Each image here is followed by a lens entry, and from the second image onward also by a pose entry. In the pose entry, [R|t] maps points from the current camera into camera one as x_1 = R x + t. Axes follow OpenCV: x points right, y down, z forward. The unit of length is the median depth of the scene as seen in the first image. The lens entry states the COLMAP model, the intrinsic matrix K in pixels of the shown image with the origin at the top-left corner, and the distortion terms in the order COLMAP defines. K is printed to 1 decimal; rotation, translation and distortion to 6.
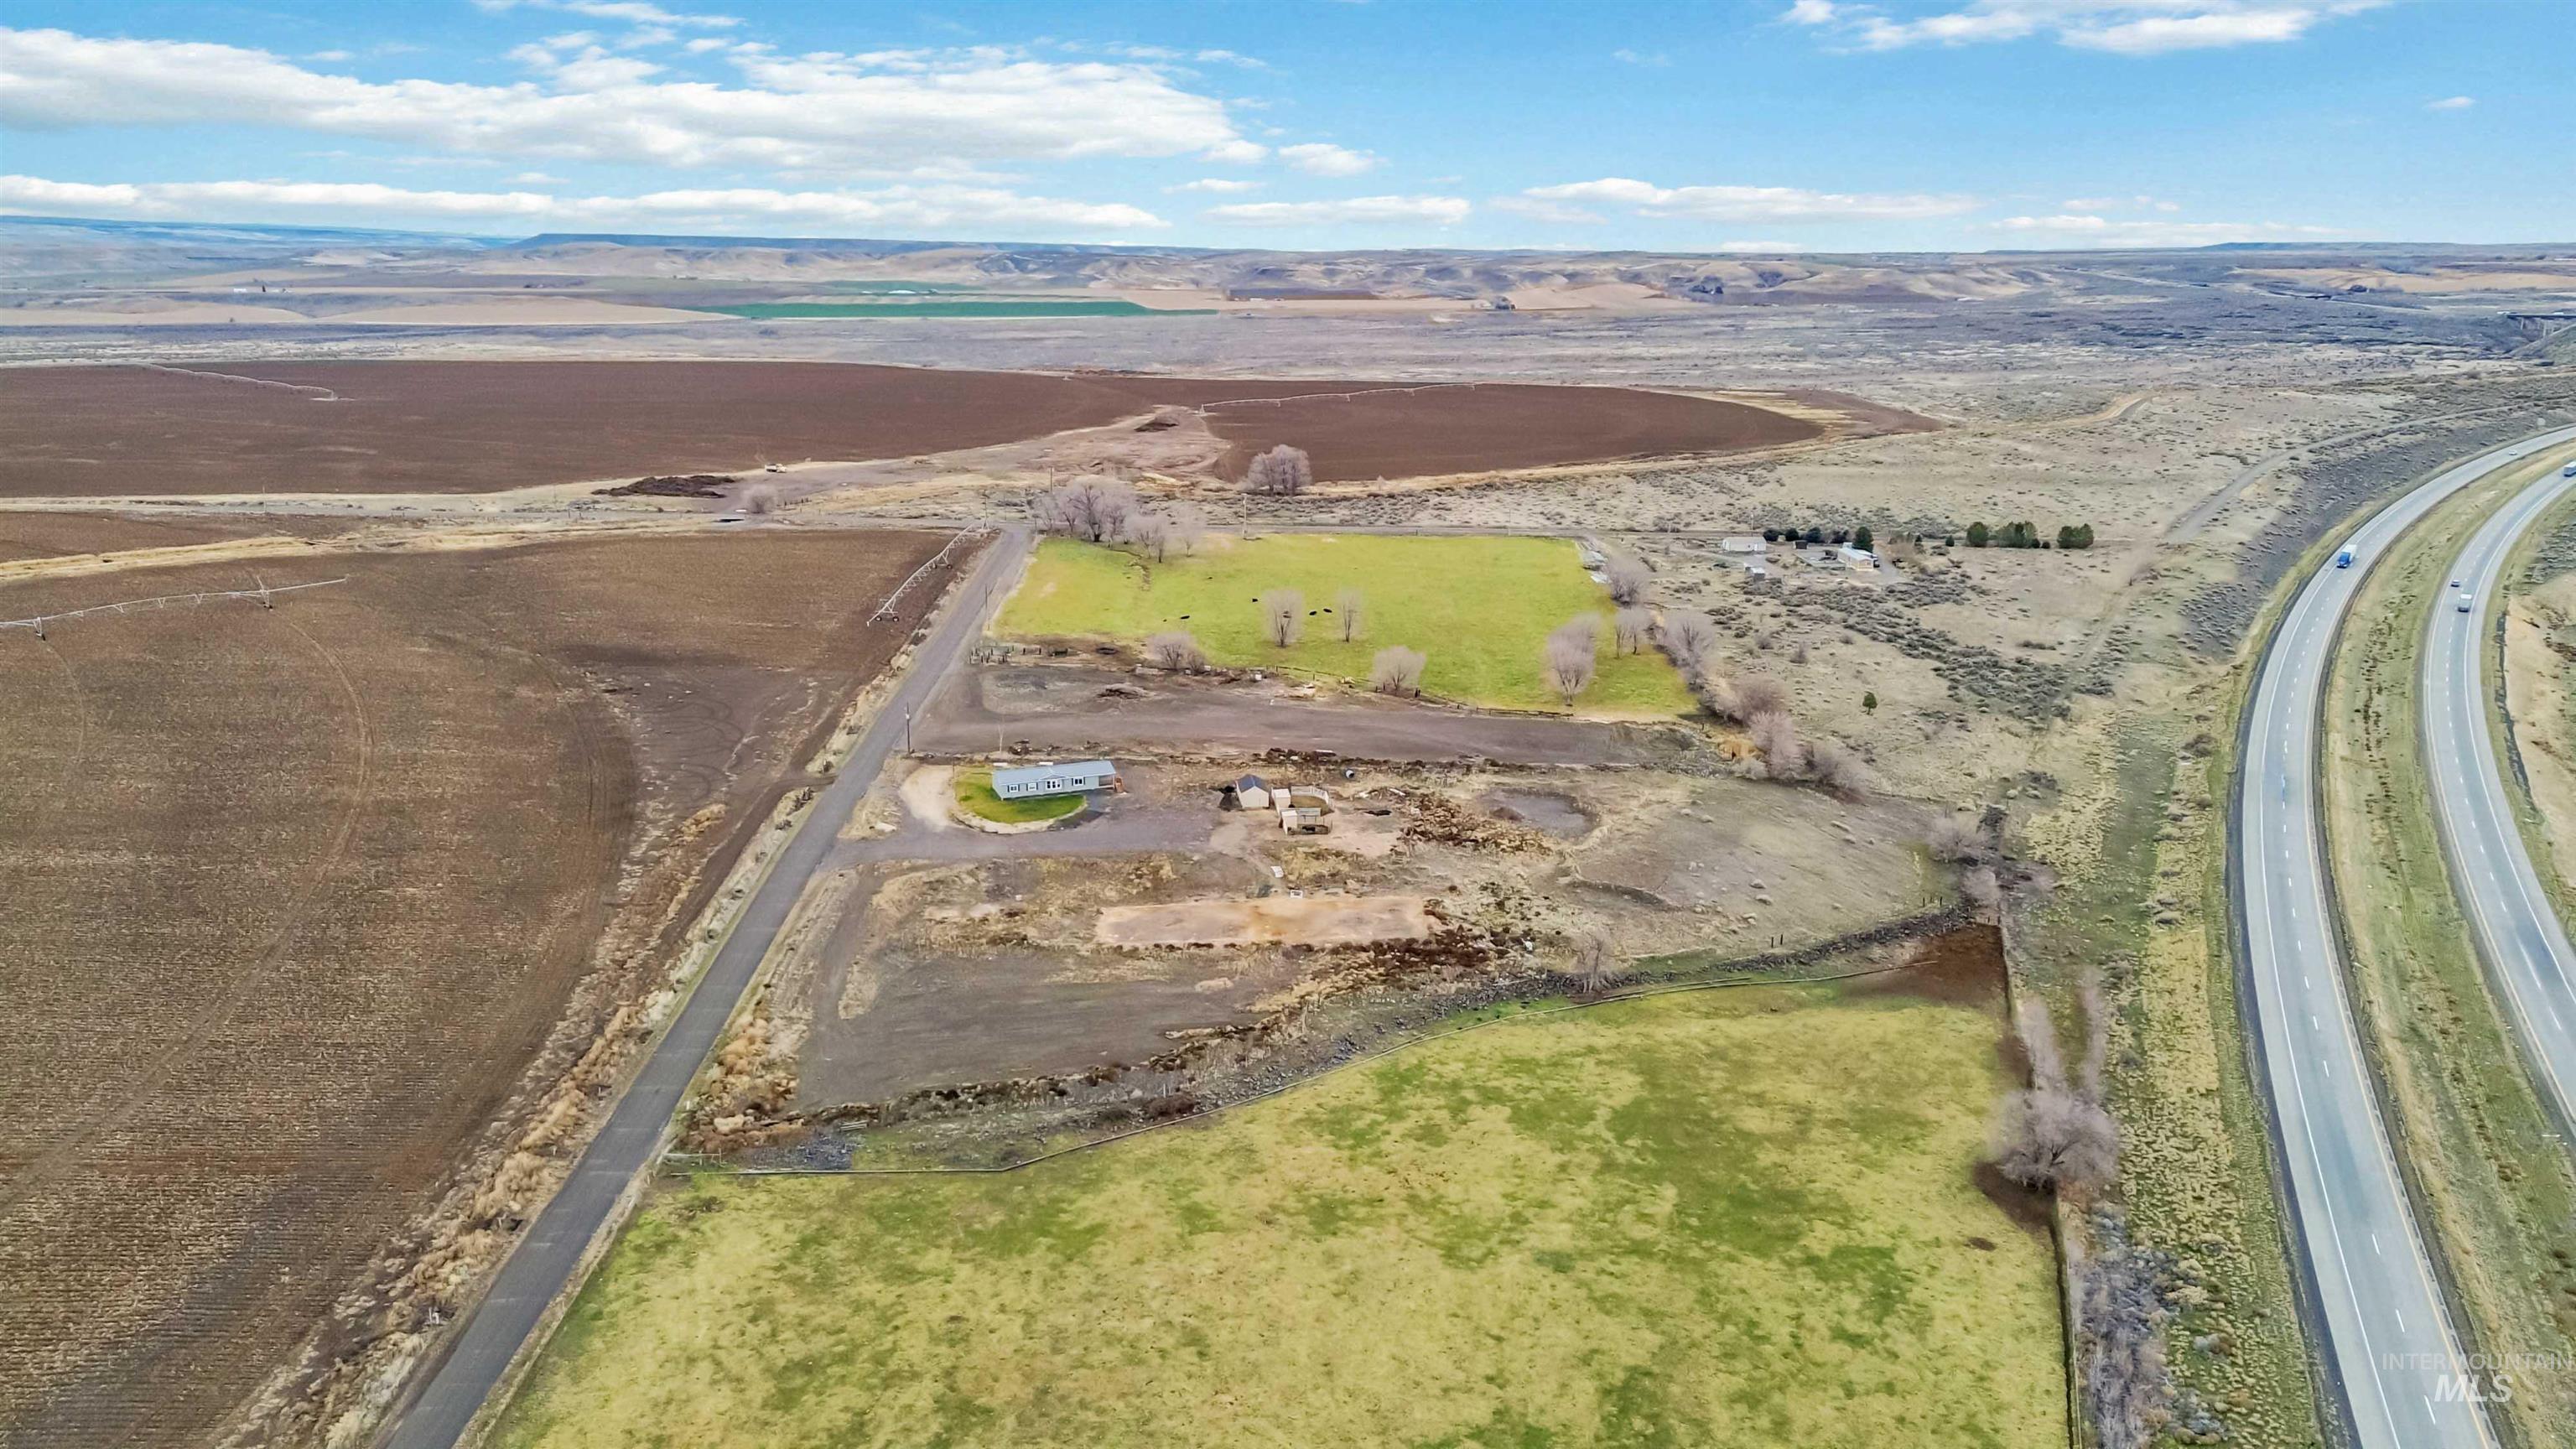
lens RADIAL K [[1801.9, 0, 1293.9], [0, 1801.9, 730.5], [0, 0, 1]] dist [0.085500, -0.079334]
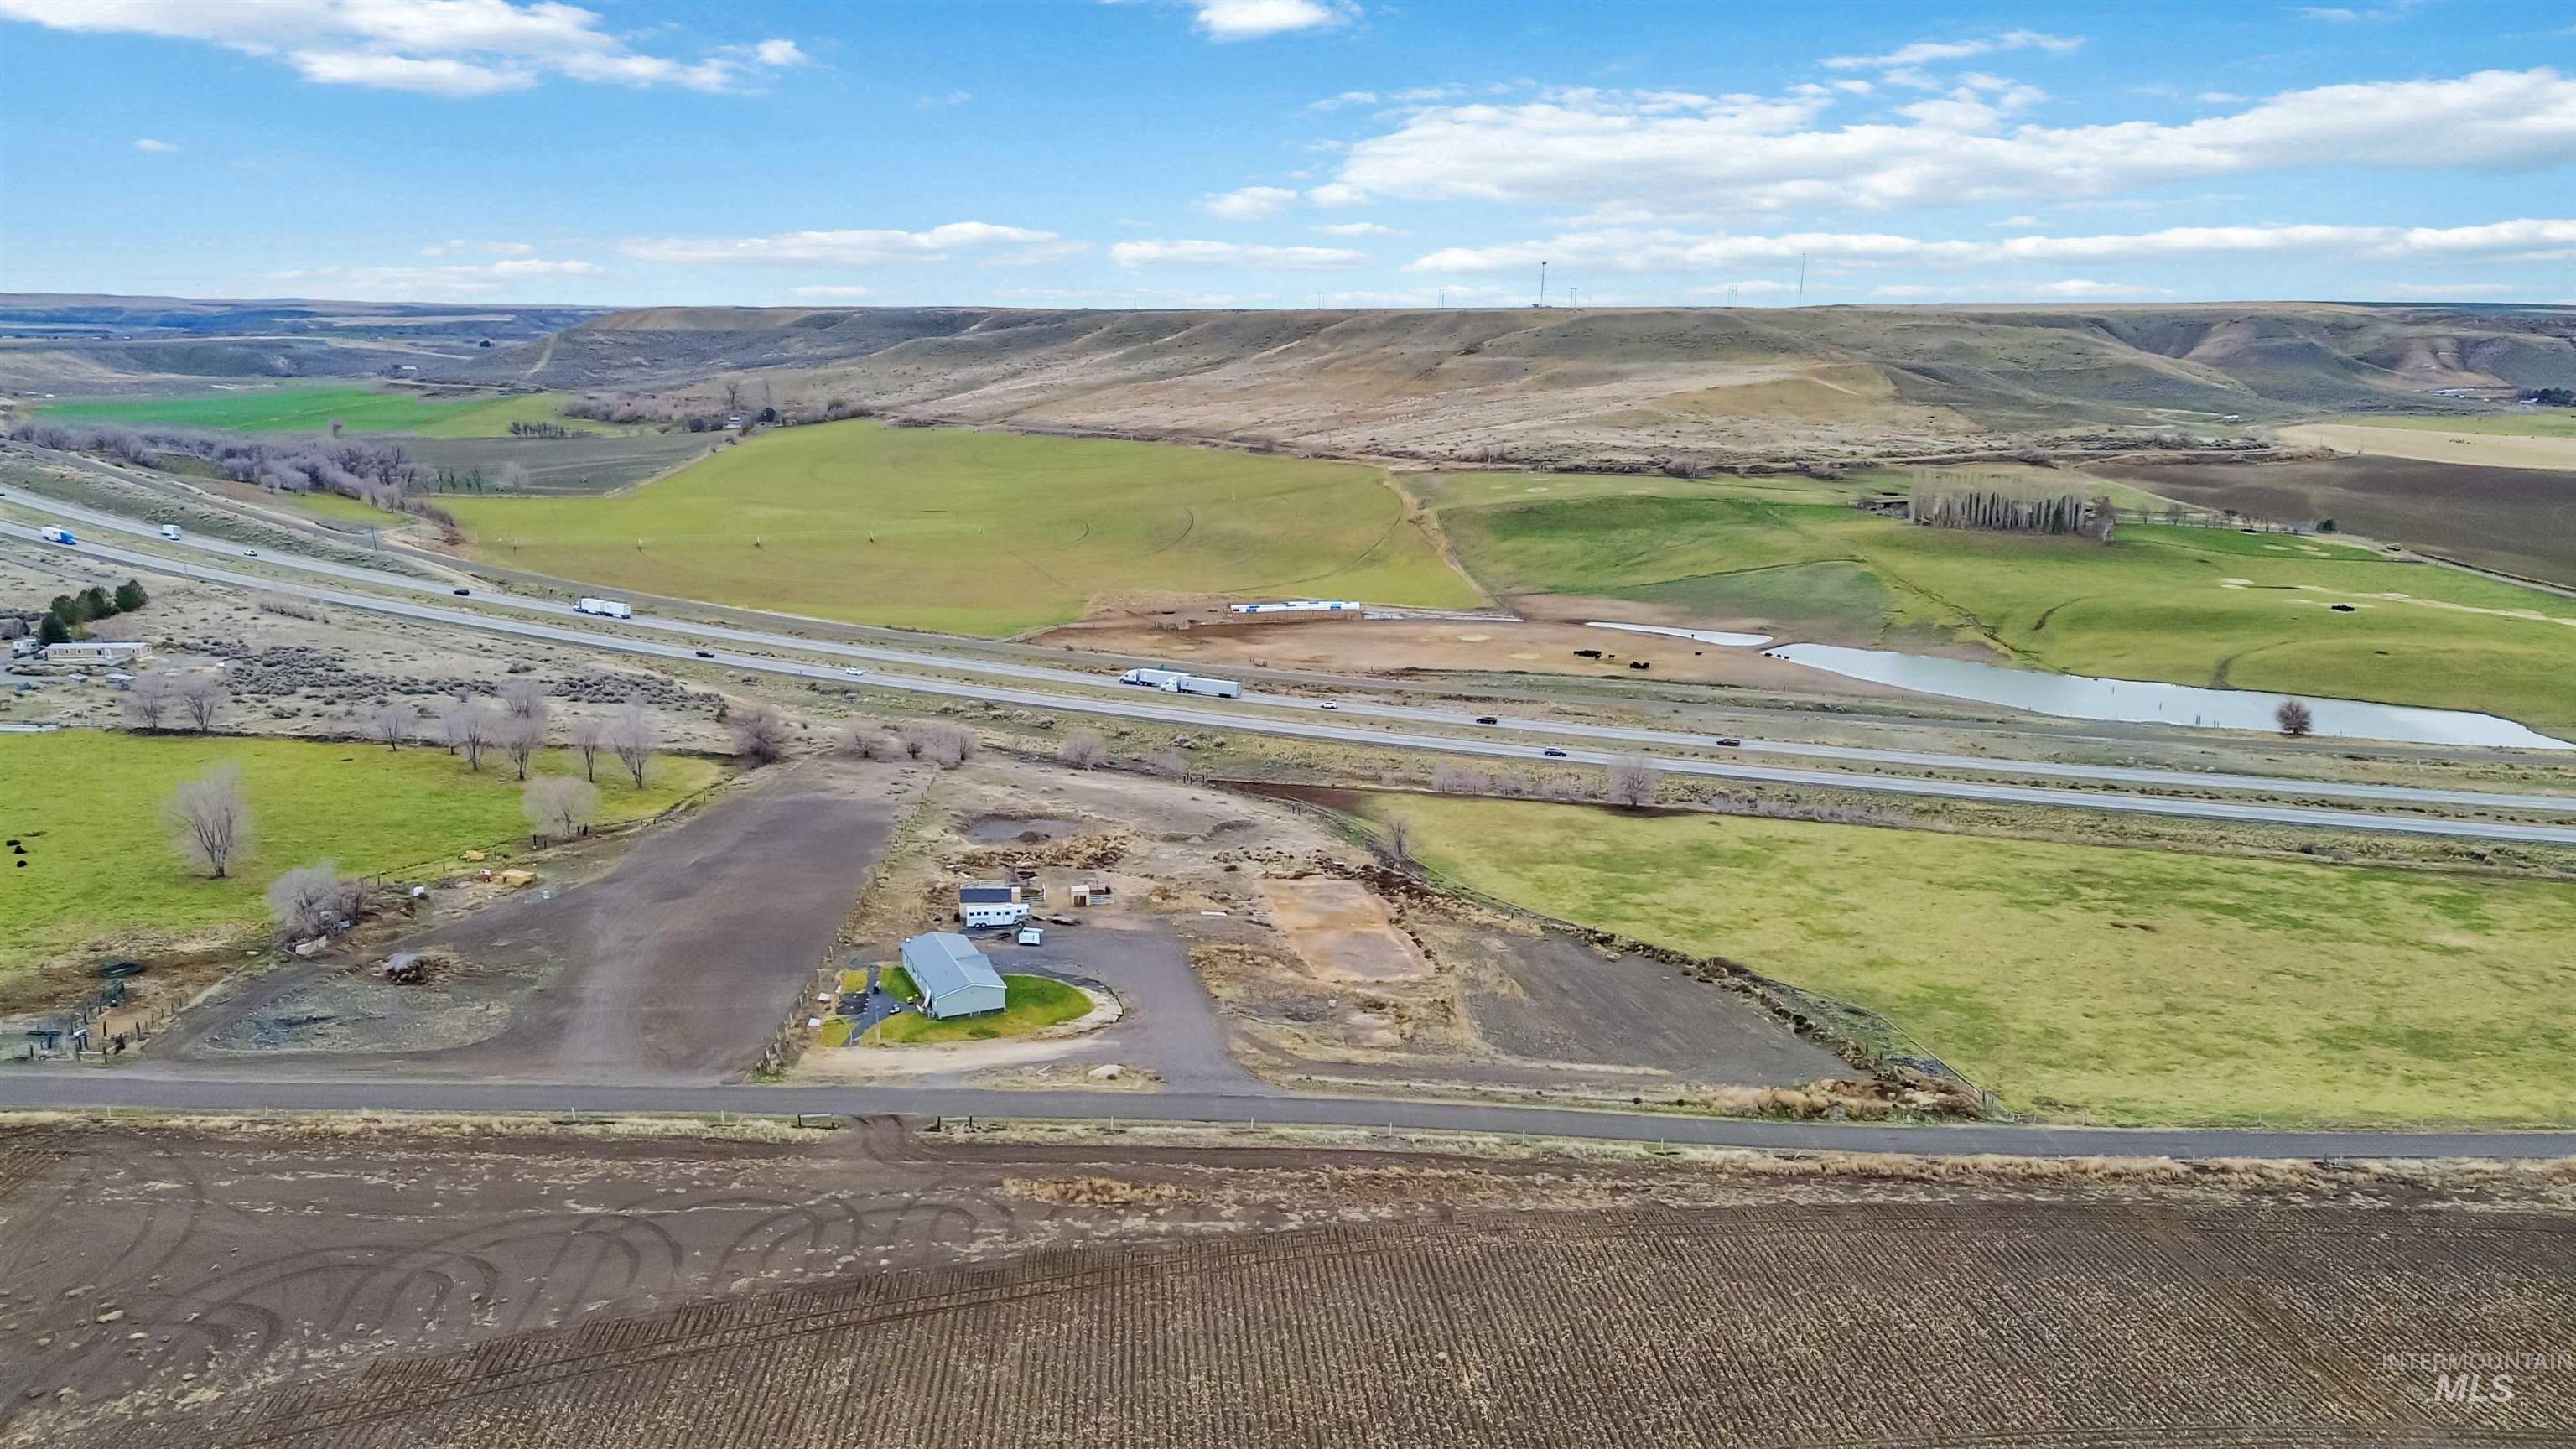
lens RADIAL K [[1801.9, 0, 1293.9], [0, 1801.9, 730.5], [0, 0, 1]] dist [0.085500, -0.079334]
pose [[-0.054891, -0.219781, 0.974004, -1.109094], [0.245165, 0.942646, 0.226522, -0.260326], [-0.967926, 0.251226, 0.002140, 1.163692]]
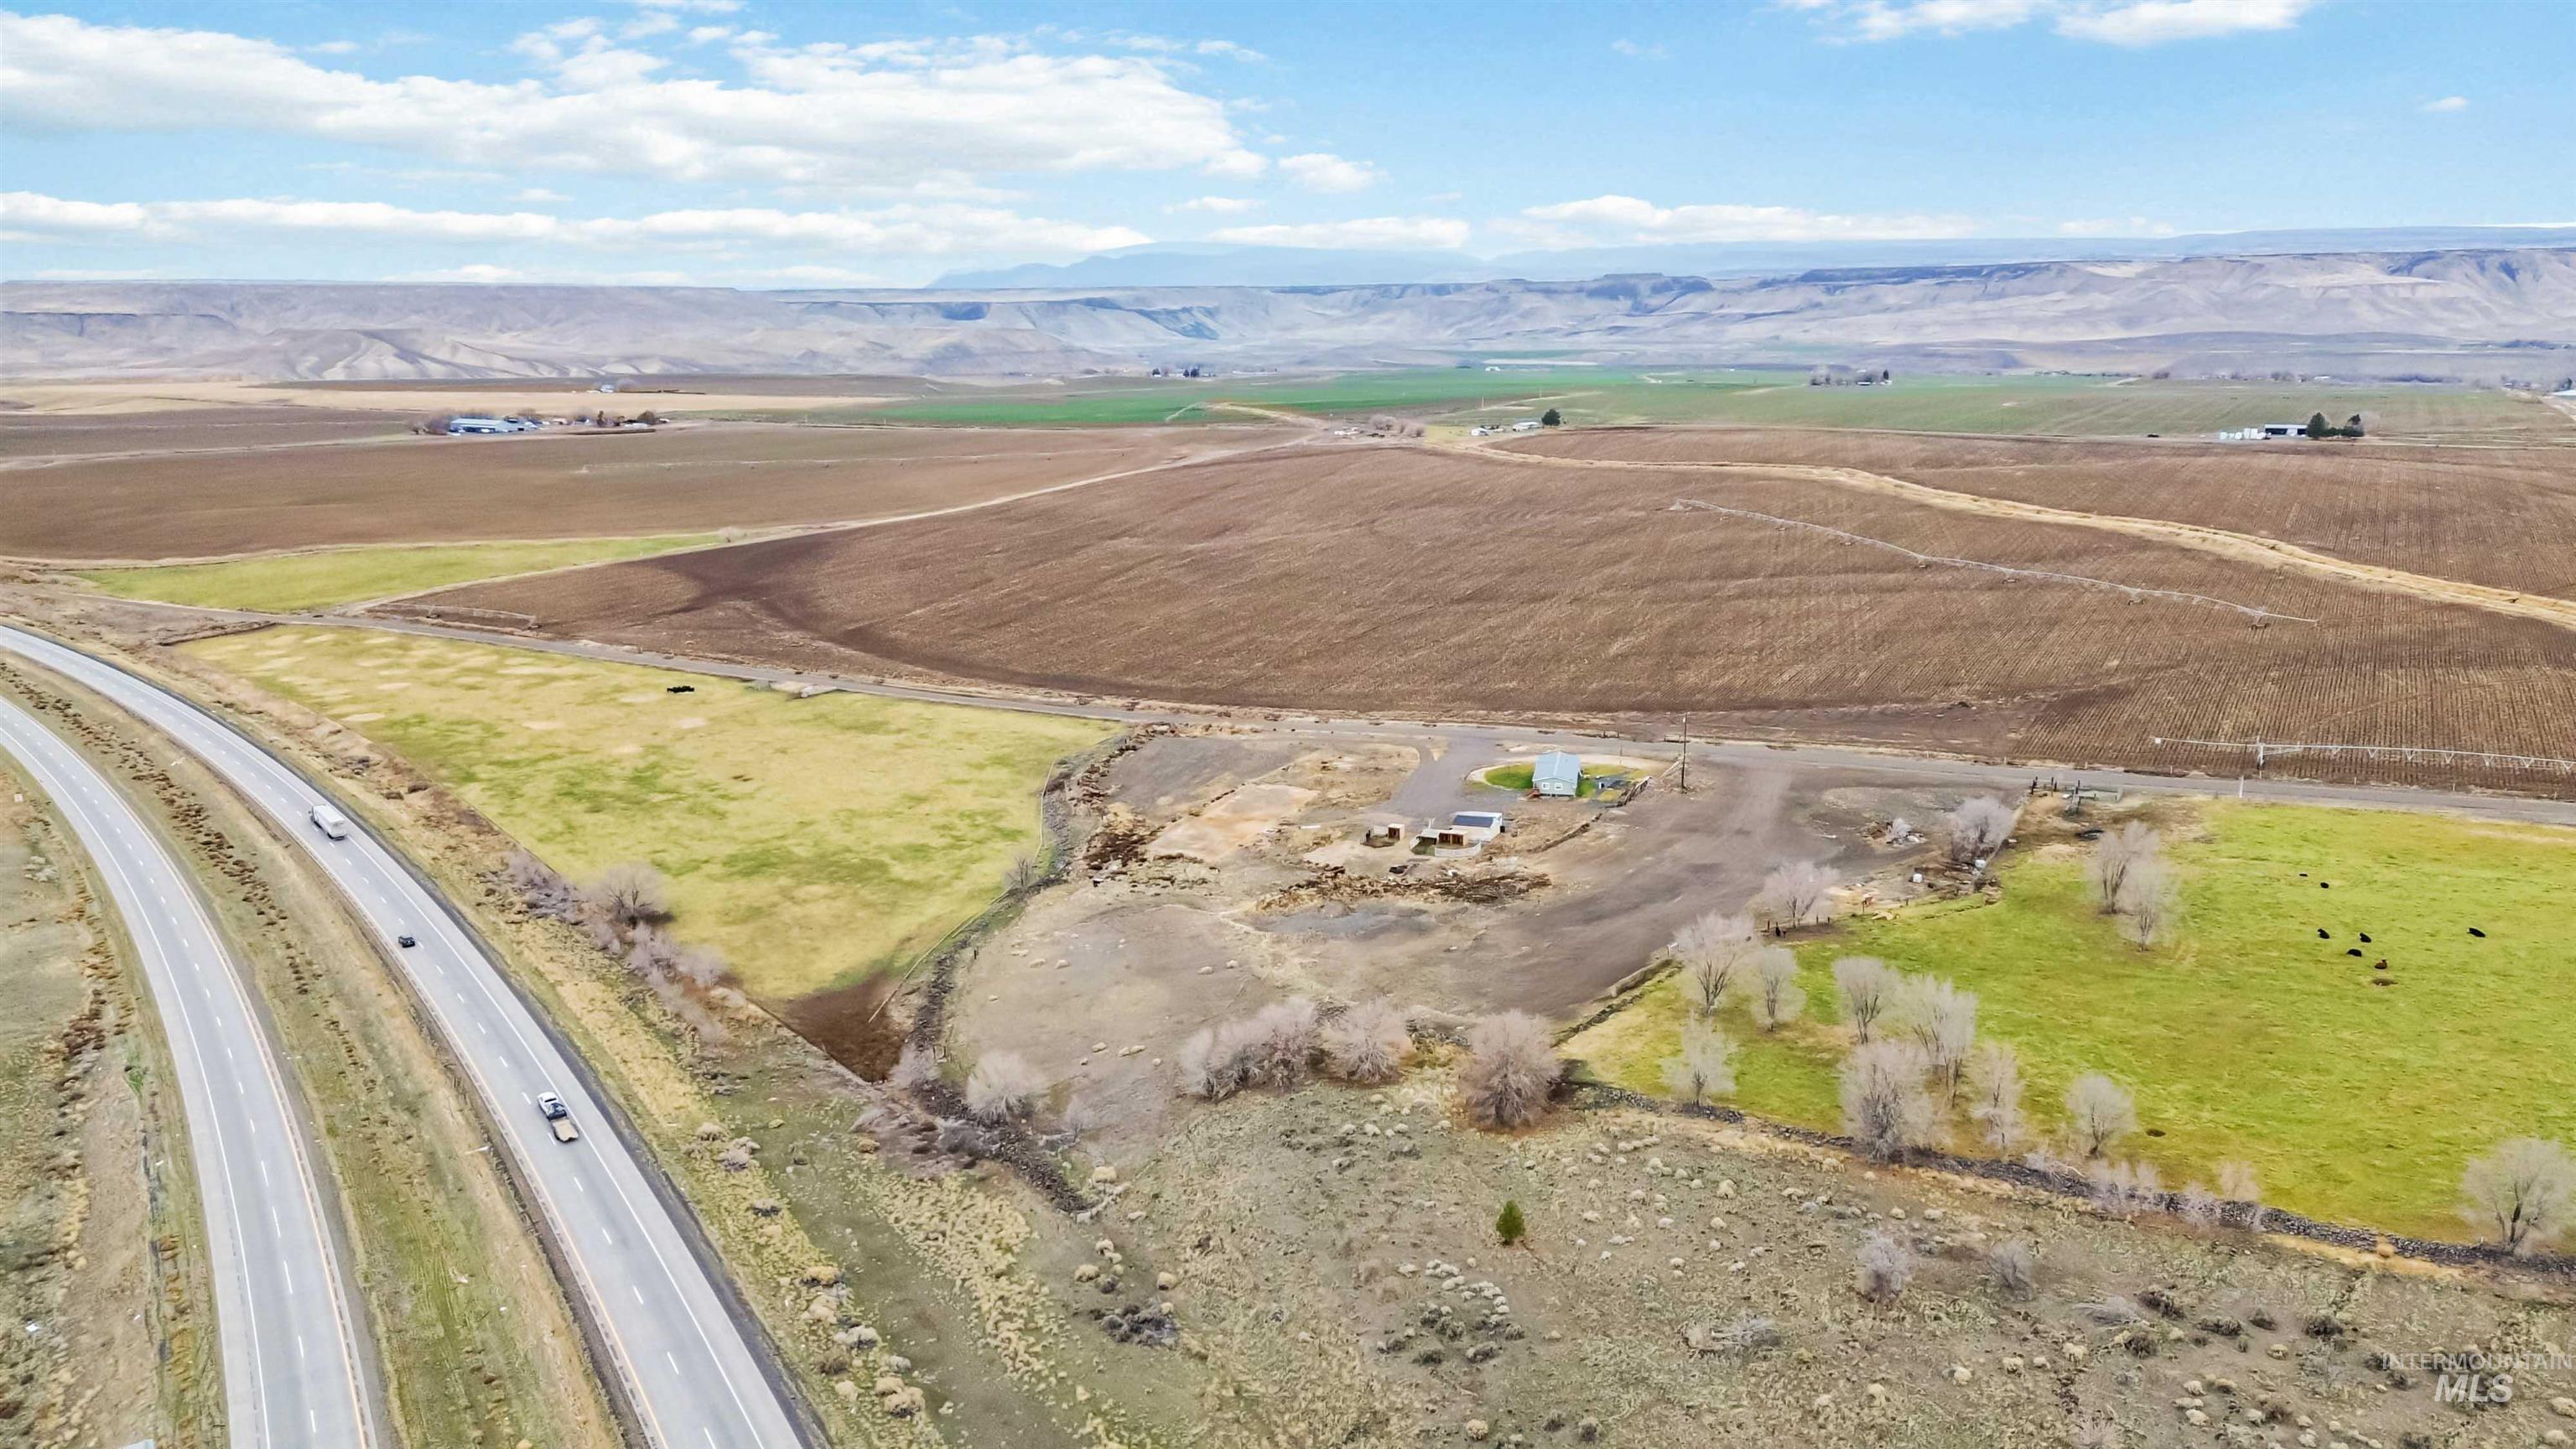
lens RADIAL K [[1801.9, 0, 1293.9], [0, 1801.9, 730.5], [0, 0, 1]] dist [0.085500, -0.079334]
pose [[-0.533730, 0.187908, -0.824514, 1.200416], [-0.210034, 0.914993, 0.344489, -0.481759], [0.819157, 0.357040, -0.448893, 1.868366]]
